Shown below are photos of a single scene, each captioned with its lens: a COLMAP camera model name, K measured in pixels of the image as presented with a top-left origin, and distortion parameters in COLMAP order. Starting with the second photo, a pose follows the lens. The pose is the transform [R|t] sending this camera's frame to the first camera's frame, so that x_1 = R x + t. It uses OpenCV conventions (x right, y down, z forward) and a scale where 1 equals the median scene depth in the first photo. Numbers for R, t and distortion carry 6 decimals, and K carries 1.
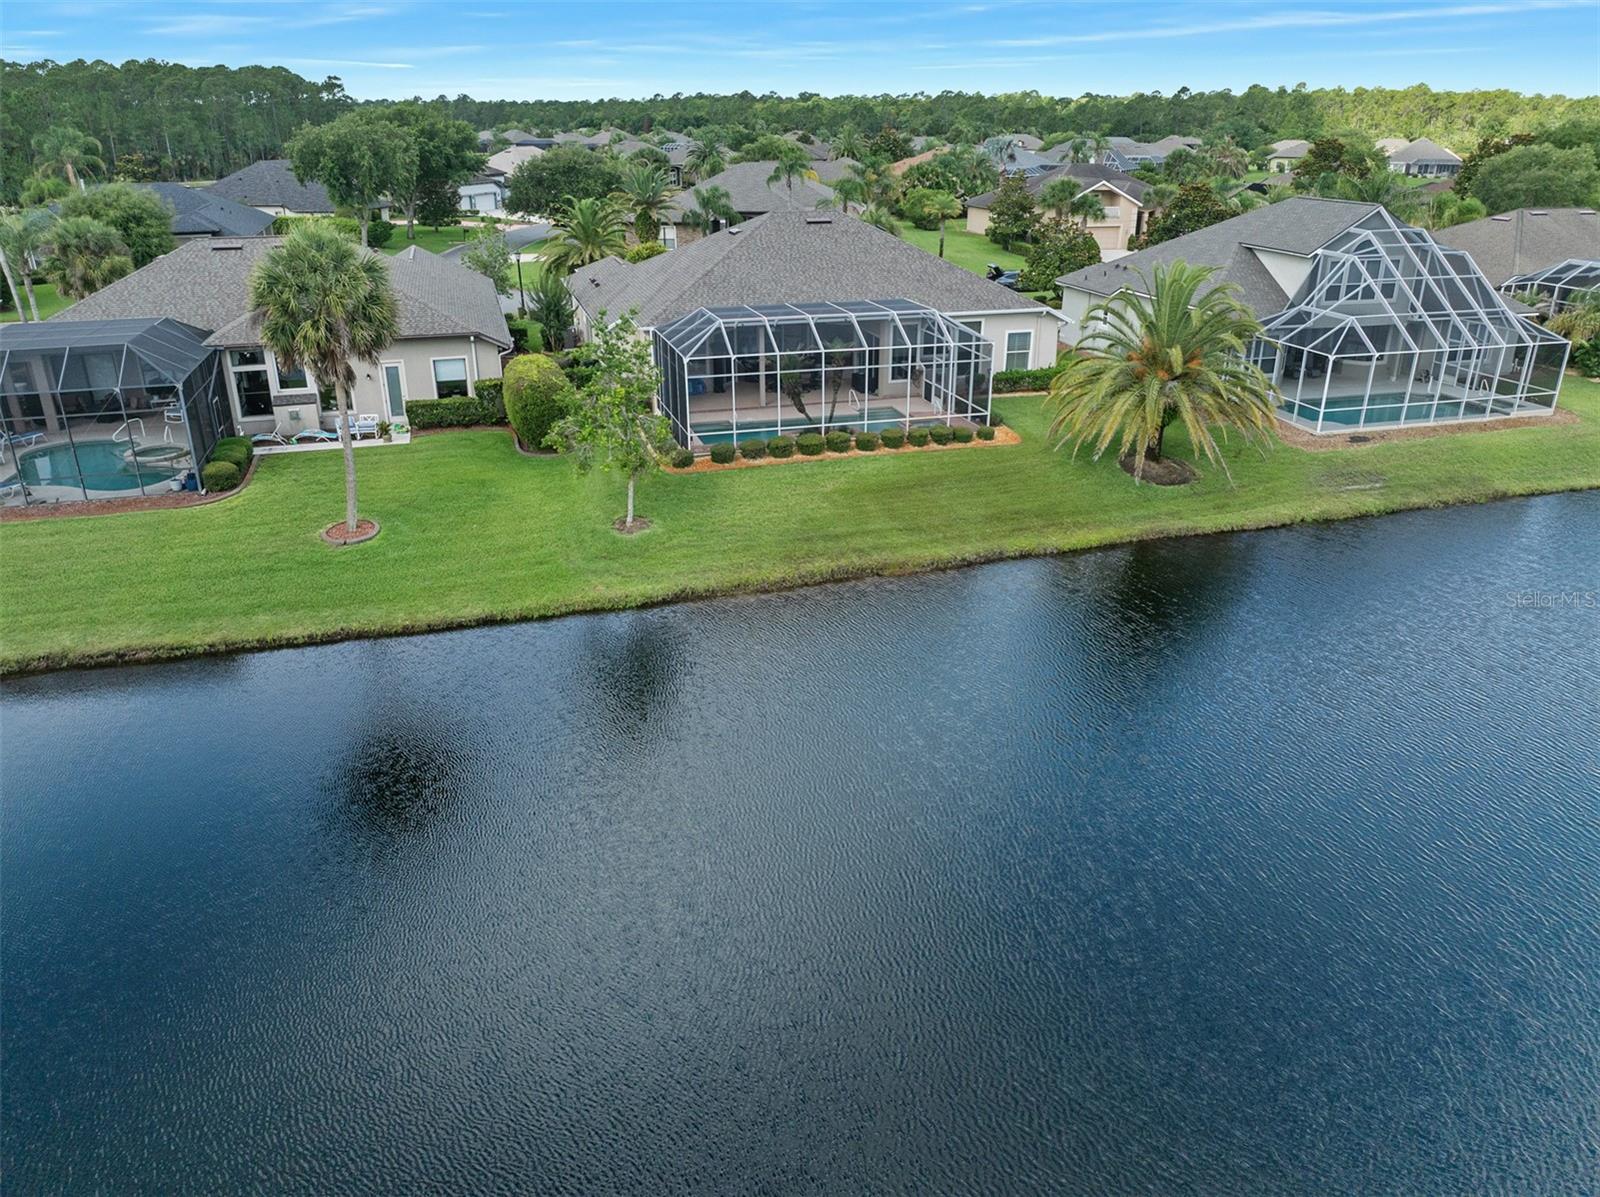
lens RADIAL K [[1129.2, 0, 804.6], [0, 1129.2, 598.1], [0, 0, 1]] dist [-0.037263, 0.004961]
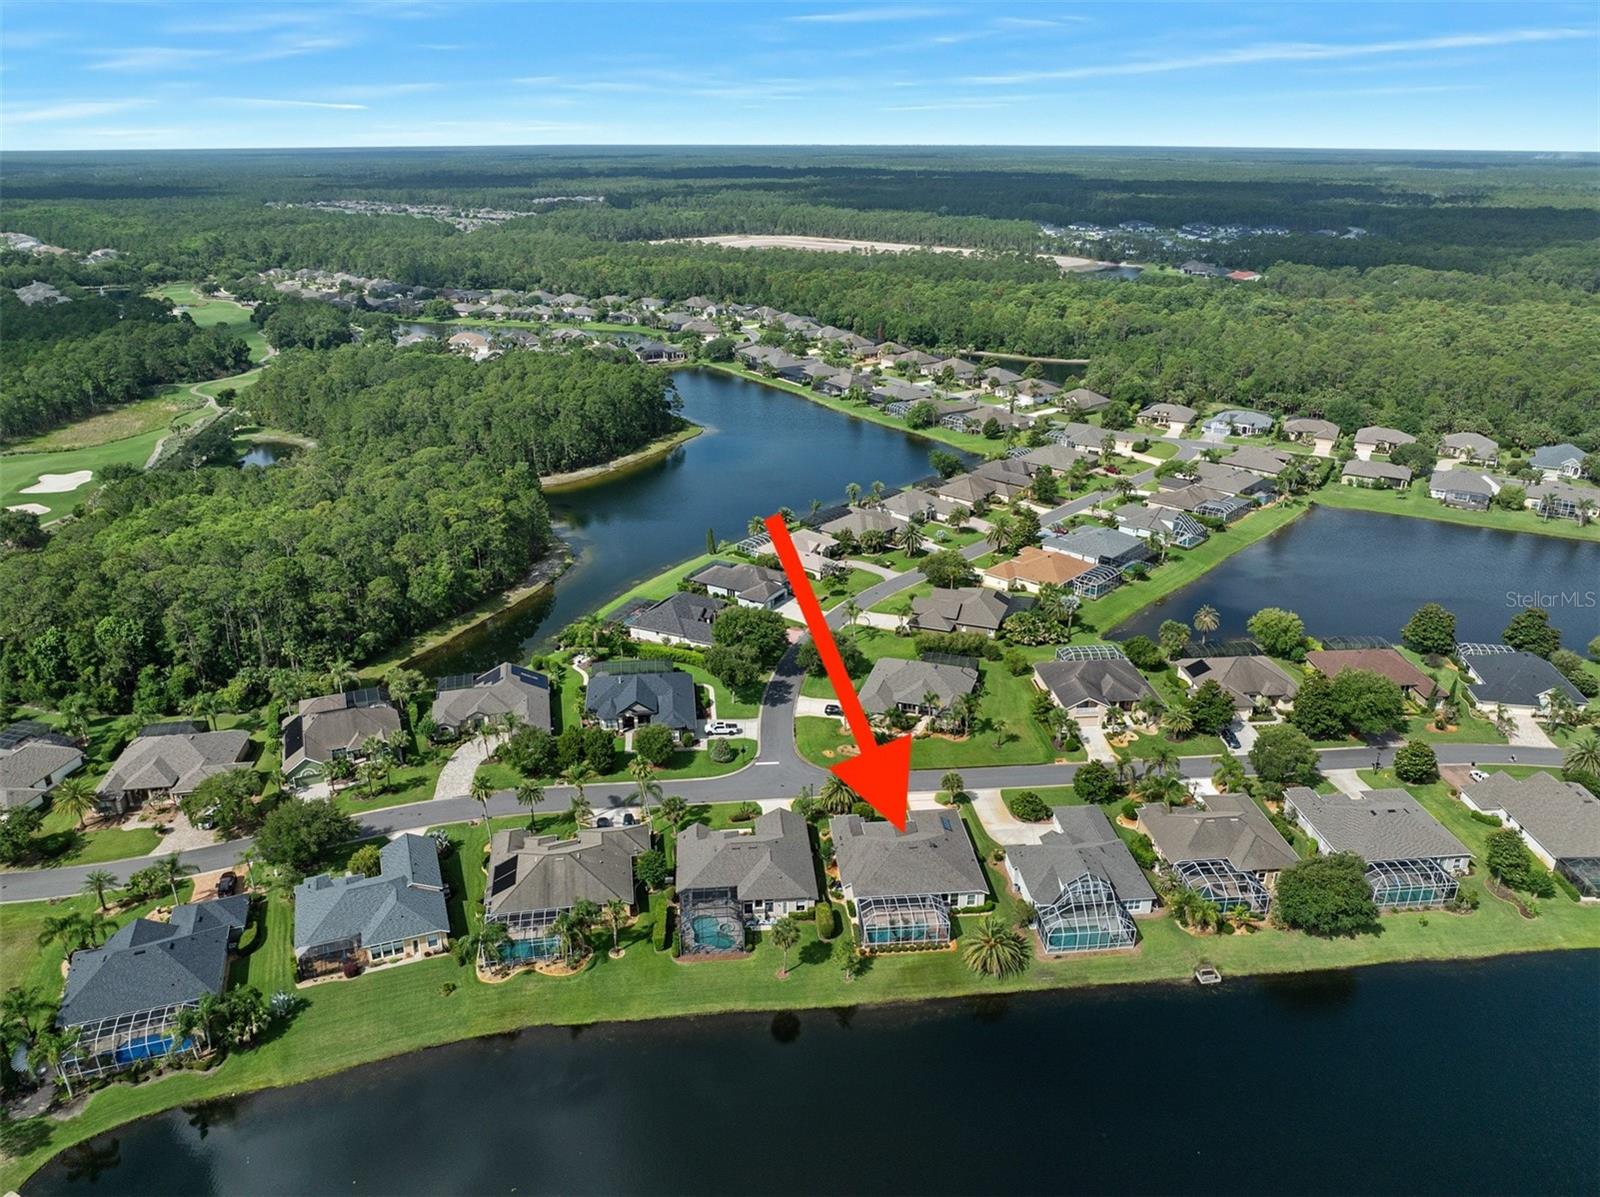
lens RADIAL K [[1129.2, 0, 804.6], [0, 1129.2, 598.1], [0, 0, 1]] dist [-0.037263, 0.004961]
pose [[0.980473, 0.074762, -0.181889, 0.288301], [-0.077699, 0.996936, -0.009064, -1.193558], [0.180654, 0.023019, 0.983277, -2.658742]]
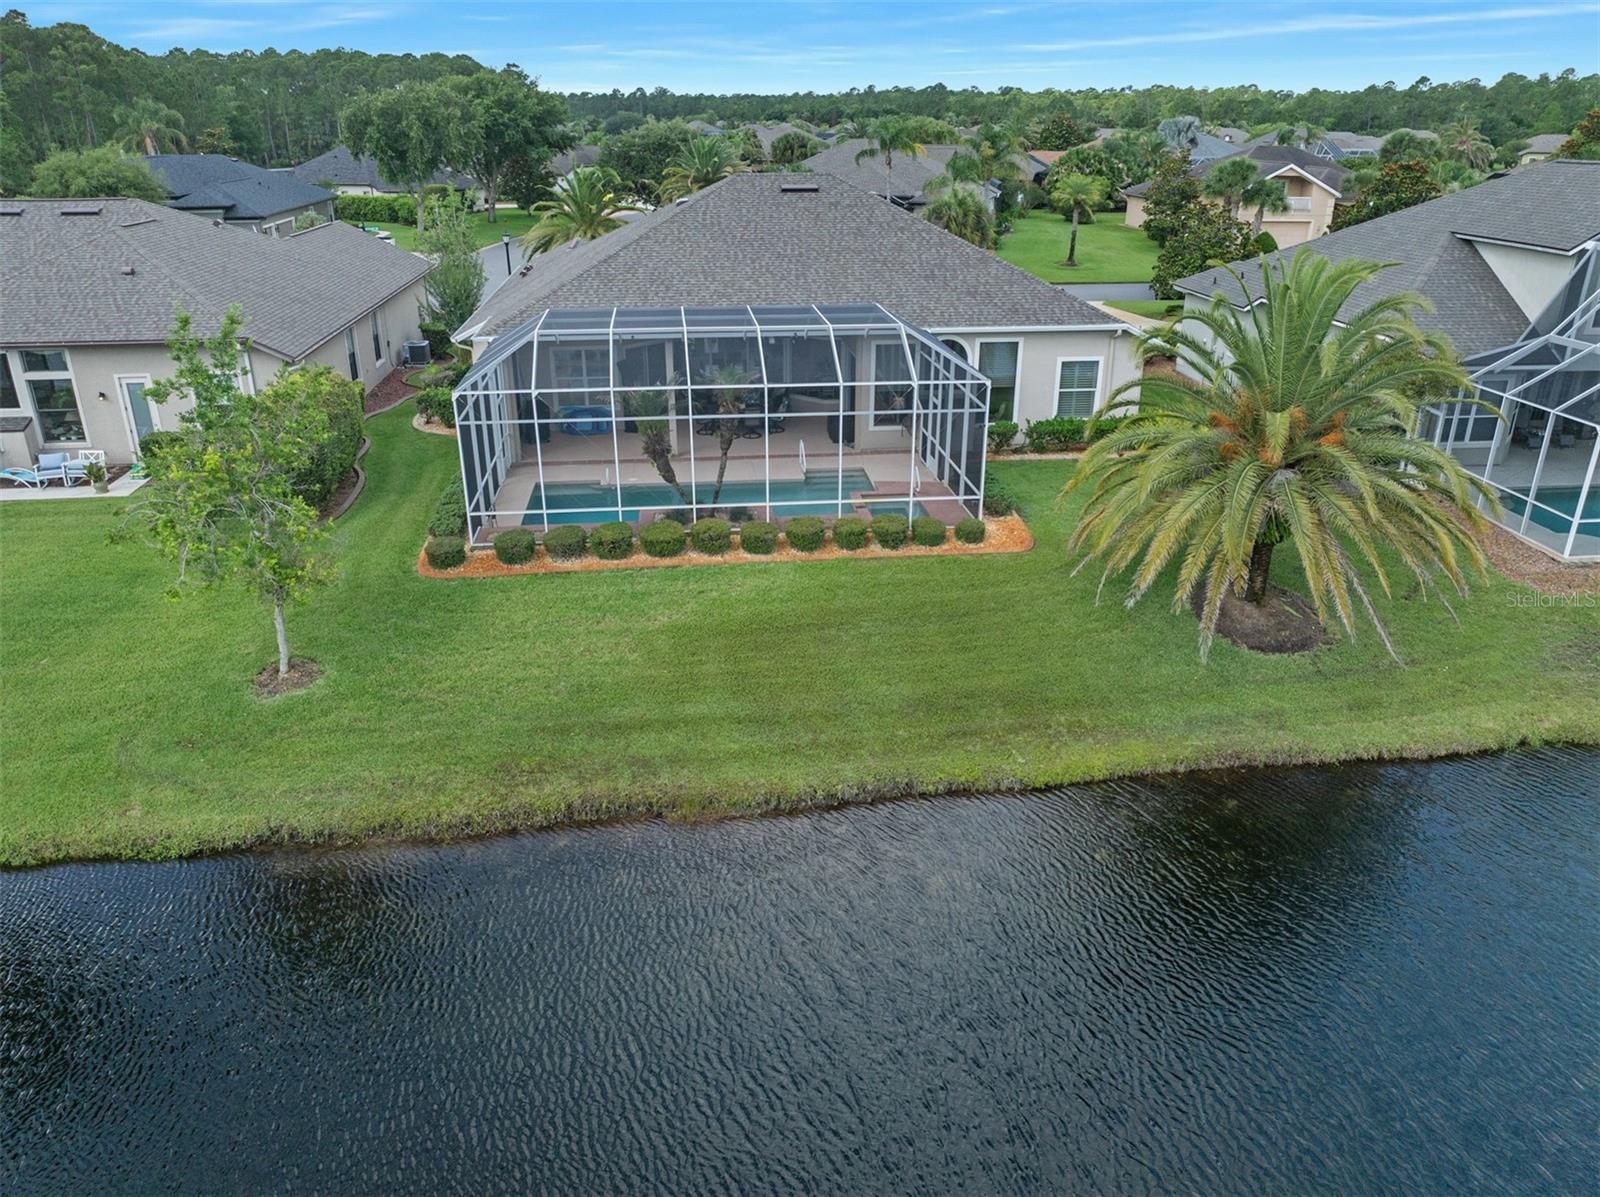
lens RADIAL K [[1138.3, 0, 800.0], [0, 1138.3, 598.5], [0, 0, 1]] dist [-0.067623, 0.042182]
pose [[0.984608, 0.069311, -0.160445, 0.171379], [-0.069296, 0.997580, 0.005694, -0.107742], [0.160451, 0.005512, 0.987028, 0.388744]]
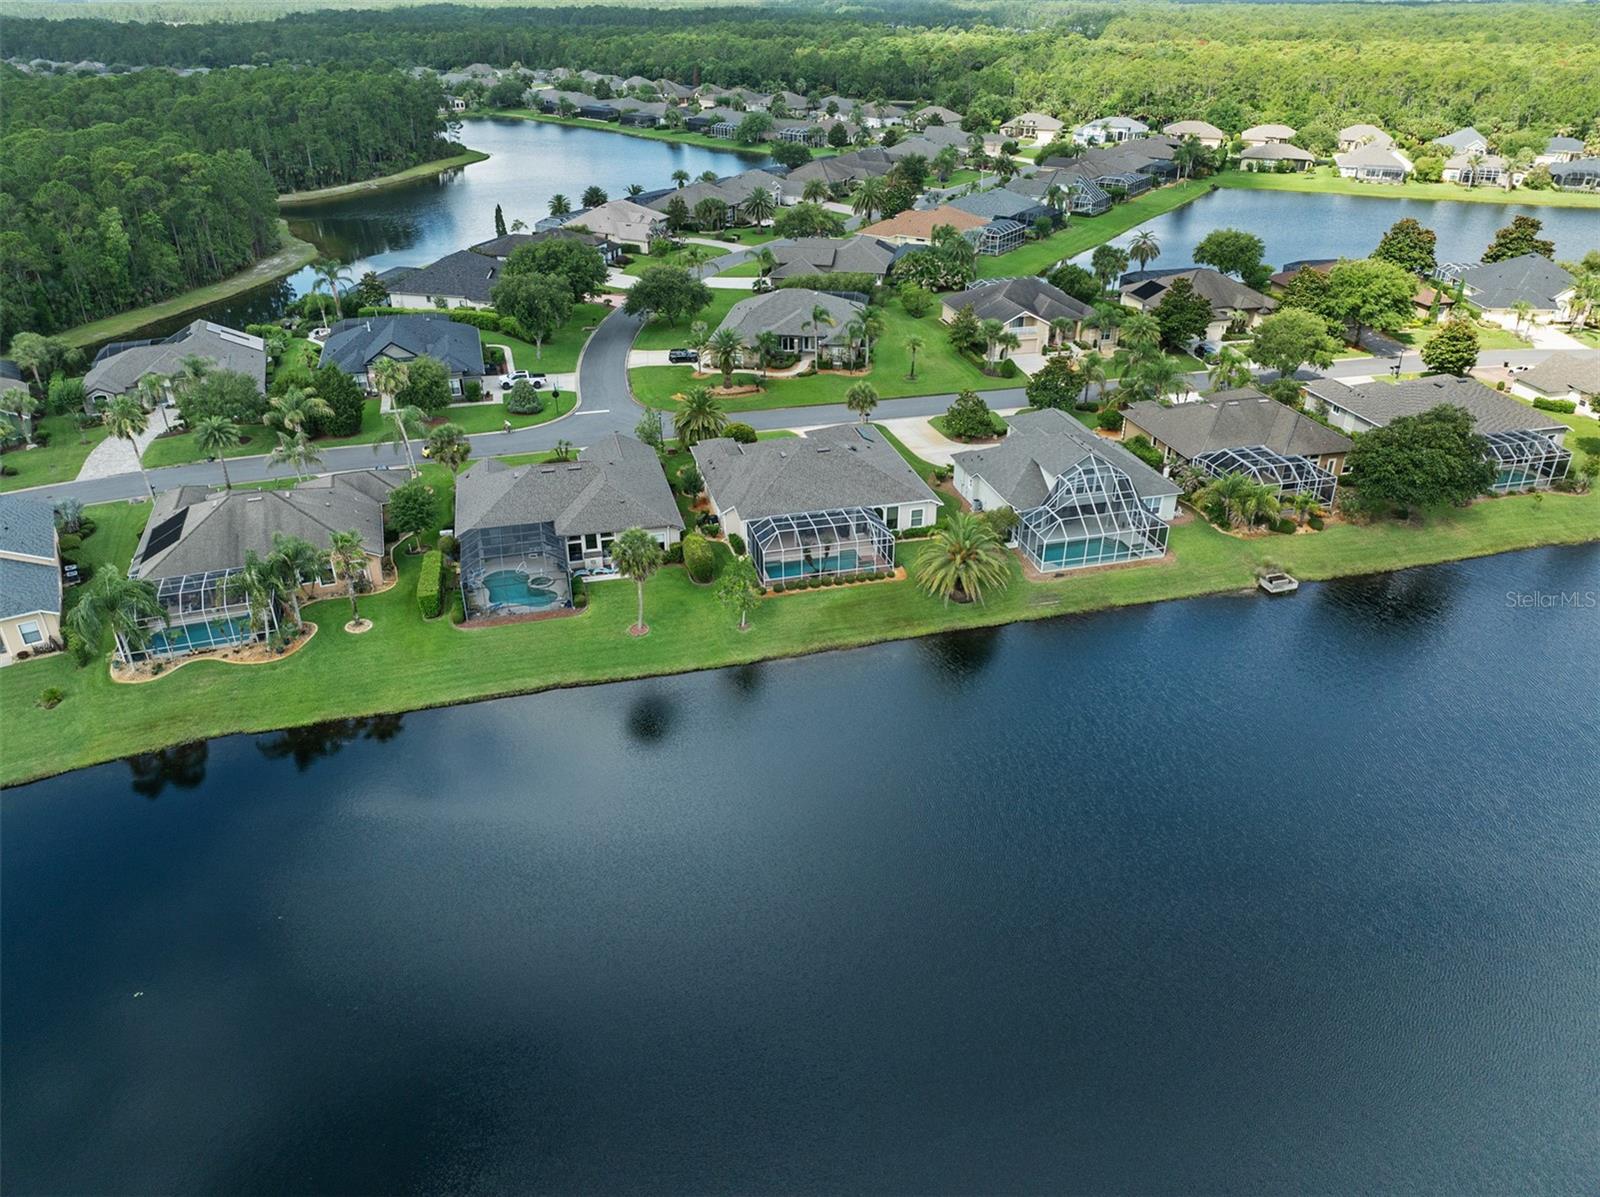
lens RADIAL K [[1129.2, 0, 804.6], [0, 1129.2, 598.1], [0, 0, 1]] dist [-0.037263, 0.004961]
pose [[0.999414, 0.014536, -0.031005, 0.055983], [-0.011398, 0.995014, 0.099084, -0.327488], [0.032291, -0.098672, 0.994596, -1.328418]]
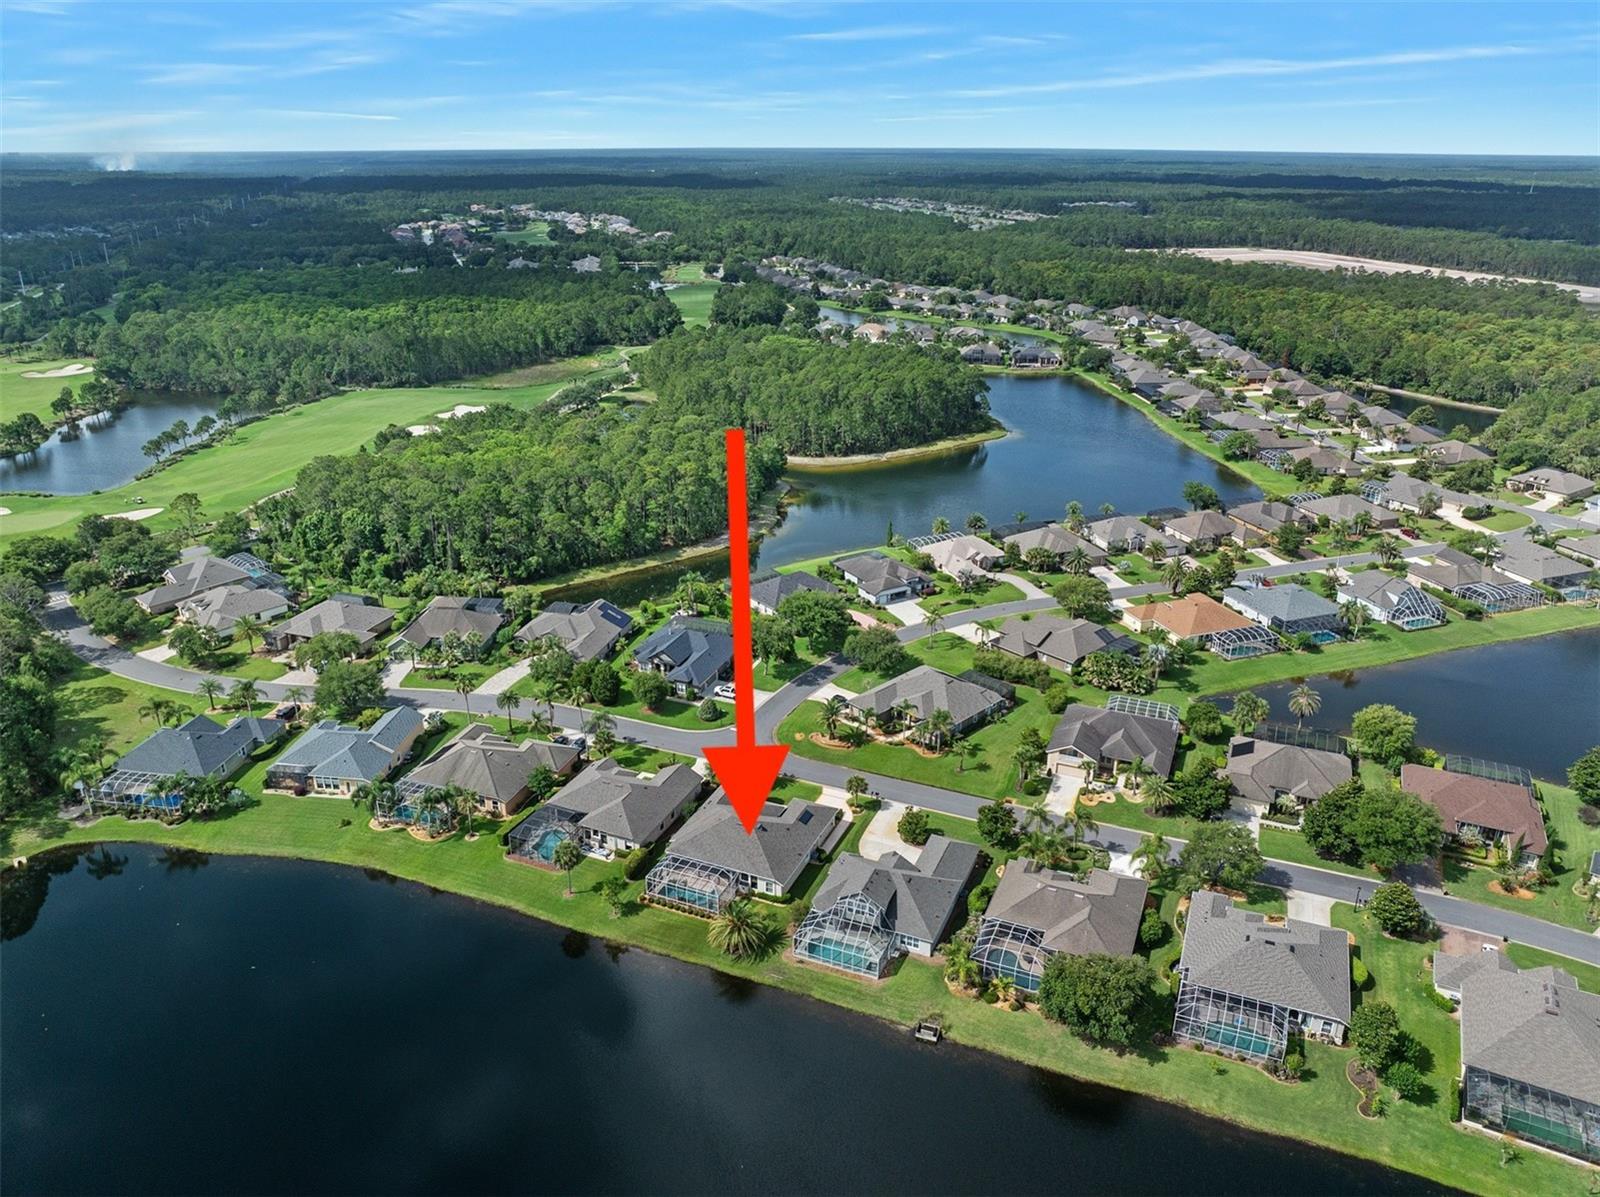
lens RADIAL K [[1135.0, 0, 800.8], [0, 1135.0, 577.1], [0, 0, 1]] dist [-0.022524, -0.026105]
pose [[0.768059, 0.229718, -0.597759, 2.384078], [-0.252111, 0.966532, 0.047501, -1.500588], [0.588665, 0.114218, 0.800268, -1.981191]]
